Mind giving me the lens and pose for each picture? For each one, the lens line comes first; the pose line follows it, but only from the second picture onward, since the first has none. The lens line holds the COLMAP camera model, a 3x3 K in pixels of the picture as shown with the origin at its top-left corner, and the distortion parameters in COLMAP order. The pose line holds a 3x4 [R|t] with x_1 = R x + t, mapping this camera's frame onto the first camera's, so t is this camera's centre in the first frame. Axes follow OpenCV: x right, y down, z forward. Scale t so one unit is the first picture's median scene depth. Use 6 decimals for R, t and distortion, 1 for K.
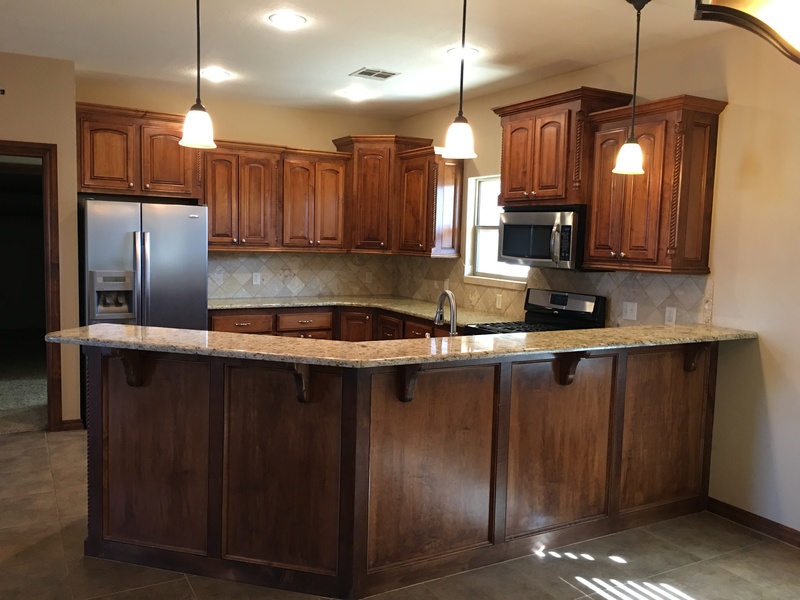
lens RADIAL K [[684.7, 0, 400.9], [0, 684.7, 299.1], [0, 0, 1]] dist [0.081323, -0.097156]
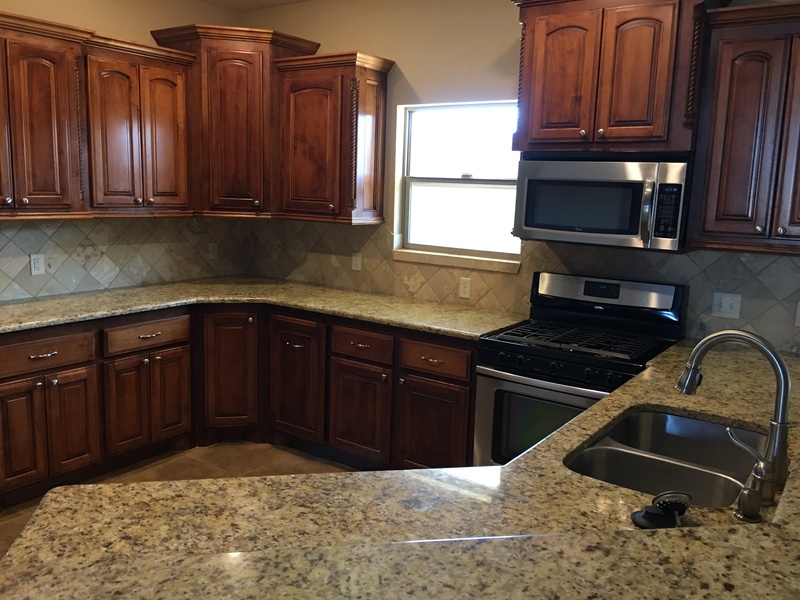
lens RADIAL K [[684.7, 0, 398.3], [0, 684.7, 292.1], [0, 0, 1]] dist [0.081323, -0.097156]
pose [[0.904028, -0.066103, 0.422331, -0.213298], [0.033003, 0.995816, 0.085219, -0.053670], [-0.426197, -0.063102, 0.902427, 0.397831]]
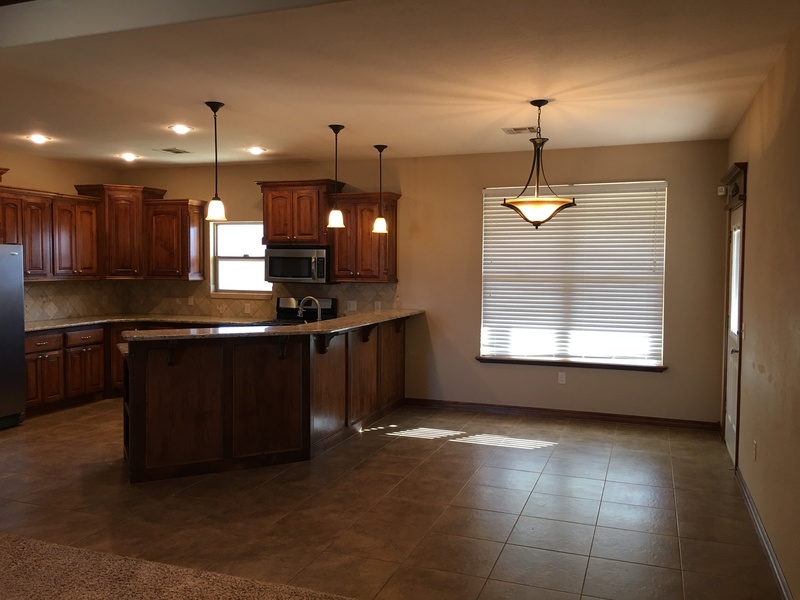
lens RADIAL K [[684.7, 0, 398.3], [0, 684.7, 294.8], [0, 0, 1]] dist [0.081323, -0.097156]
pose [[0.759606, -0.054601, 0.648087, -0.554514], [0.075025, 0.997174, -0.003923, 0.004248], [-0.646041, 0.051602, 0.761556, -0.314410]]
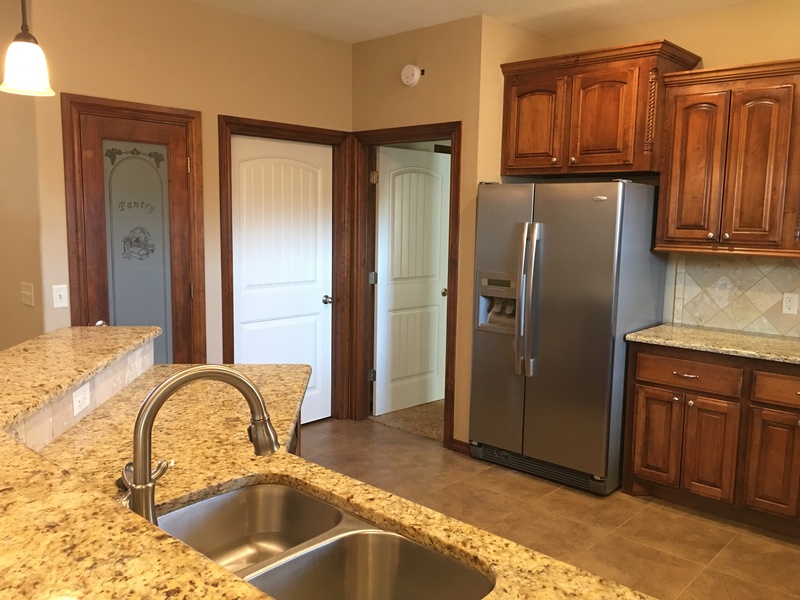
lens RADIAL K [[684.7, 0, 398.3], [0, 684.7, 297.8], [0, 0, 1]] dist [0.081323, -0.097156]
pose [[0.315338, 0.095374, -0.944175, 0.266274], [-0.095479, 0.993077, 0.068425, -0.049773], [0.944164, 0.068572, 0.322261, 0.586646]]
